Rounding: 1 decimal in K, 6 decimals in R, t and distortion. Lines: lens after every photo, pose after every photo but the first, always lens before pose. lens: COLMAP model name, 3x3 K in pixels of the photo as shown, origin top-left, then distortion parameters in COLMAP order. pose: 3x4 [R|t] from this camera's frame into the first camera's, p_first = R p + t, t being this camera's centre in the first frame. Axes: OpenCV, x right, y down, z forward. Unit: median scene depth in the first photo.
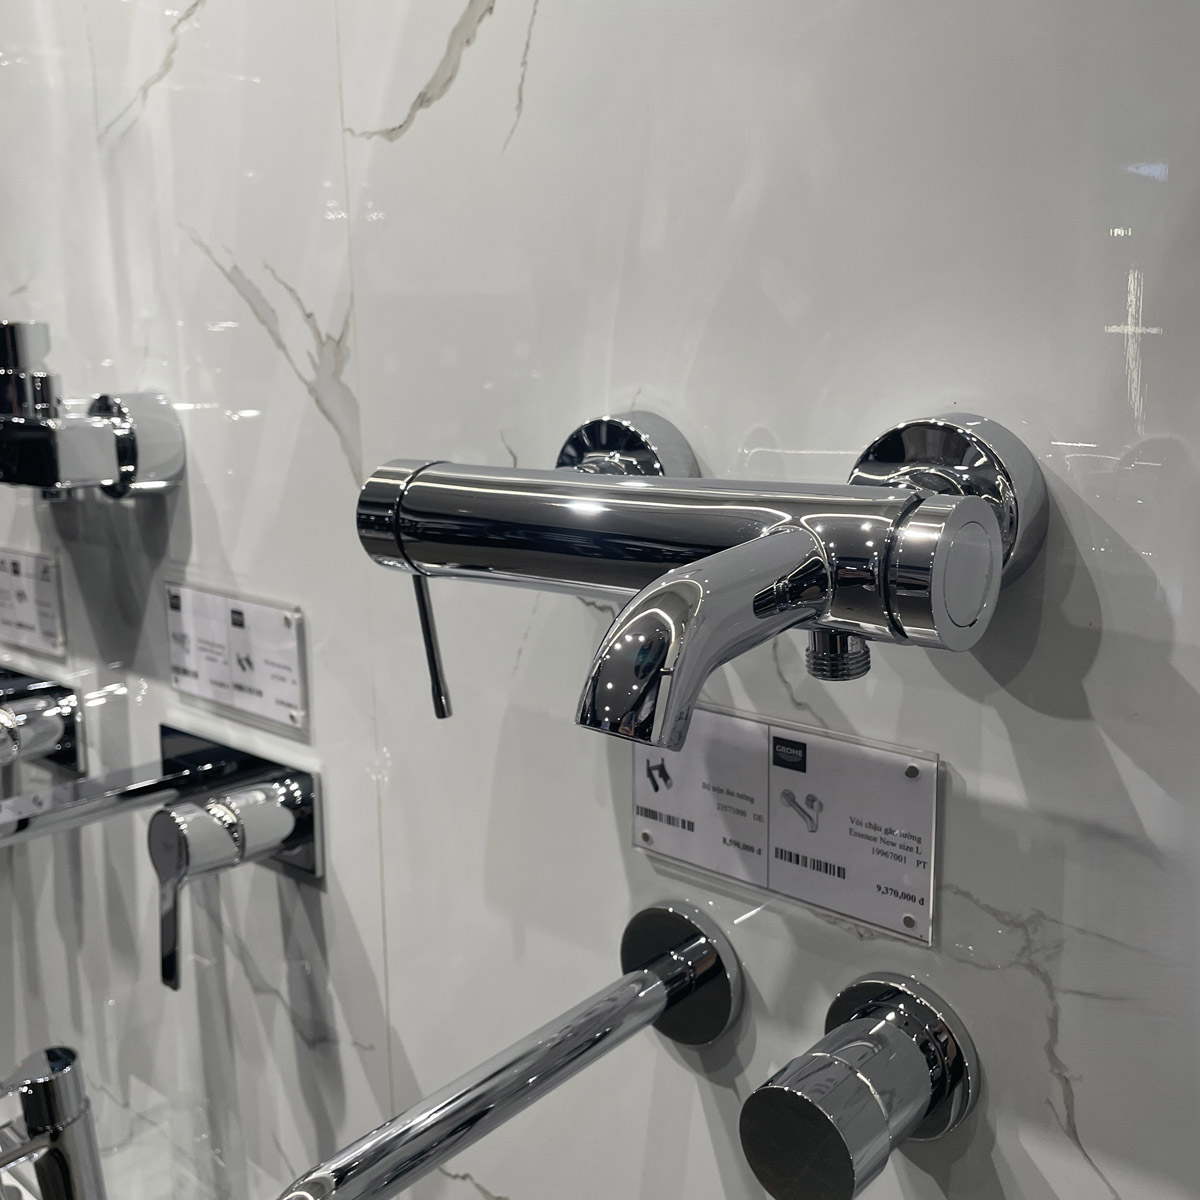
lens RADIAL K [[1278.3, 0, 600.0], [0, 1278.3, 600.0], [0, 0, 1]] dist [0.080617, -0.174876]
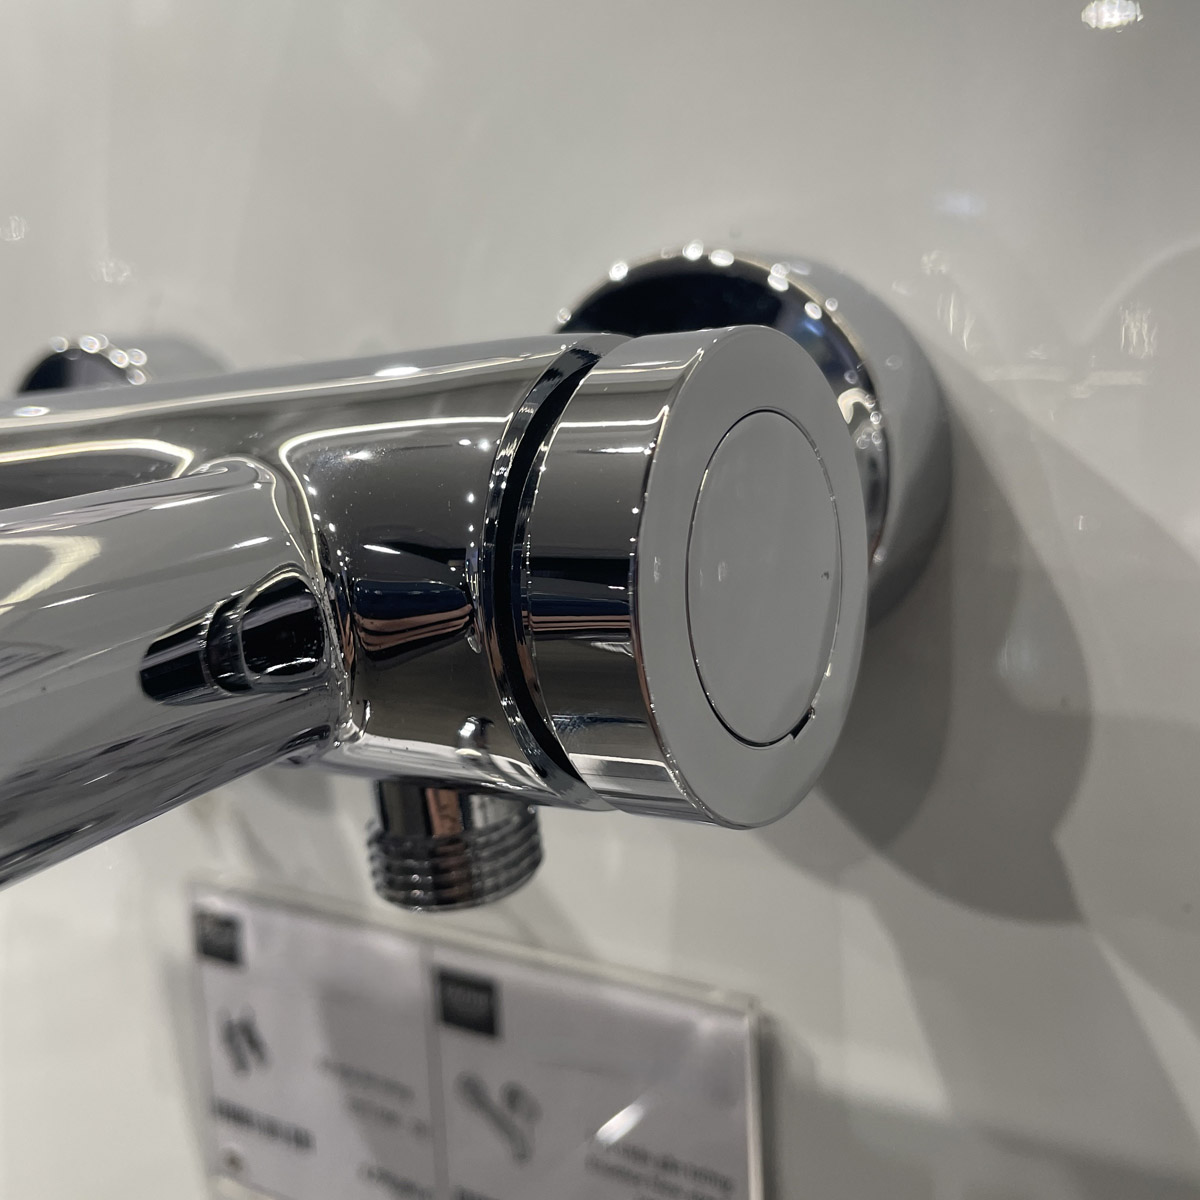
lens RADIAL K [[1294.3, 0, 654.9], [0, 1294.3, 596.3], [0, 0, 1]] dist [-0.006987, -0.020765]
pose [[0.986707, -0.041950, 0.157002, 0.147473], [0.054765, 0.995432, -0.078207, 0.008507], [-0.153004, 0.085766, 0.984497, 0.490591]]
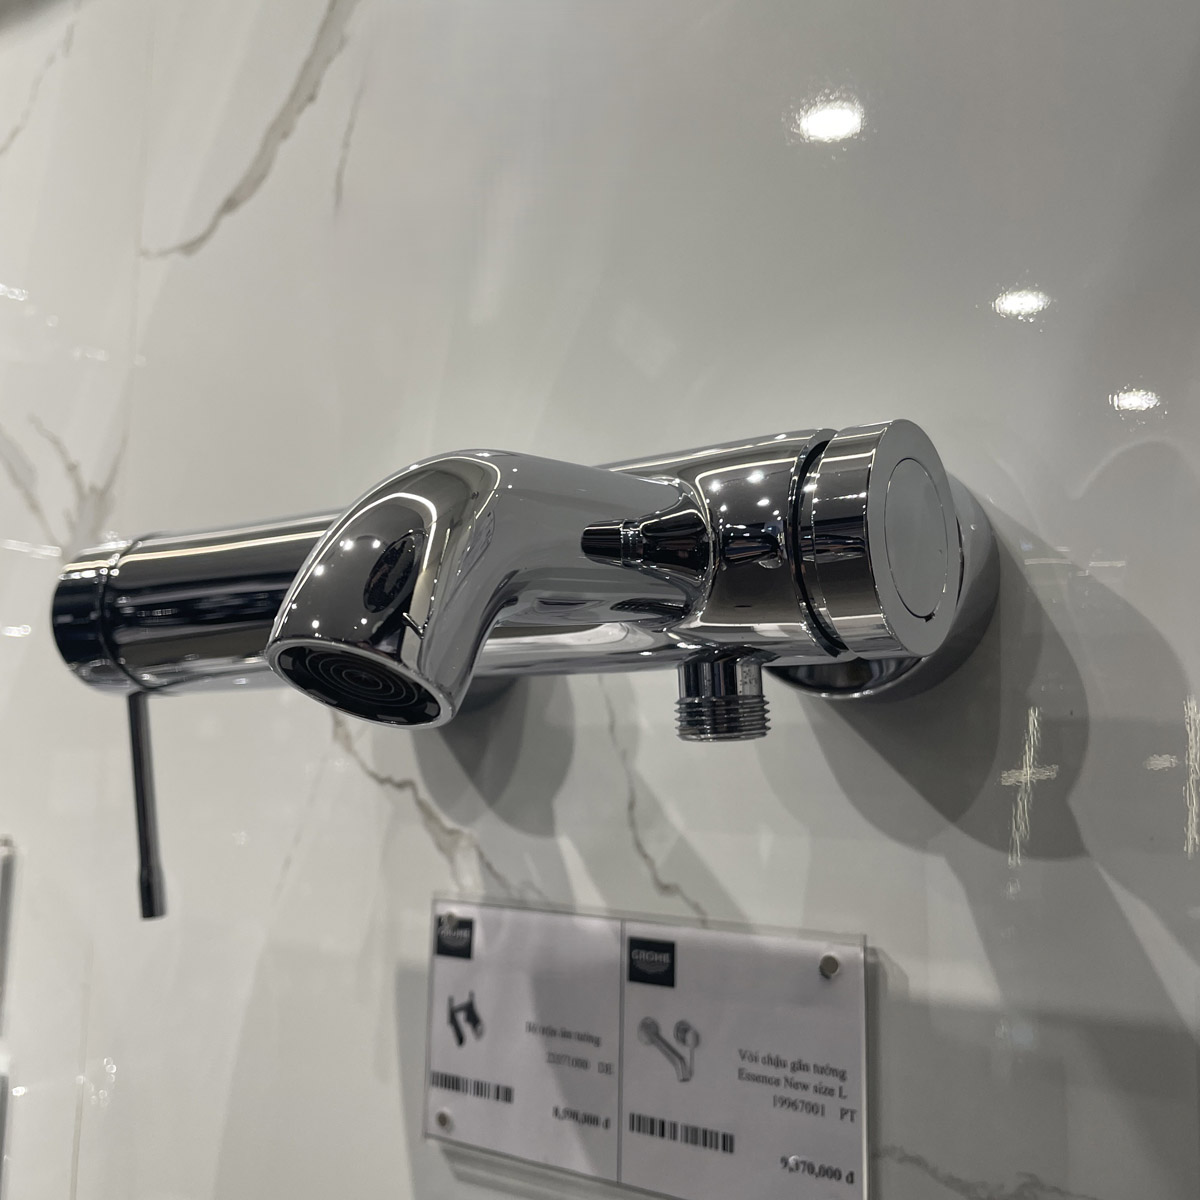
lens RADIAL K [[1278.3, 0, 600.0], [0, 1278.3, 600.0], [0, 0, 1]] dist [0.080617, -0.174876]
pose [[0.994276, 0.046350, 0.096263, 0.044613], [-0.013020, 0.946845, -0.321428, 0.158741], [-0.106044, 0.318335, 0.942028, 0.287322]]
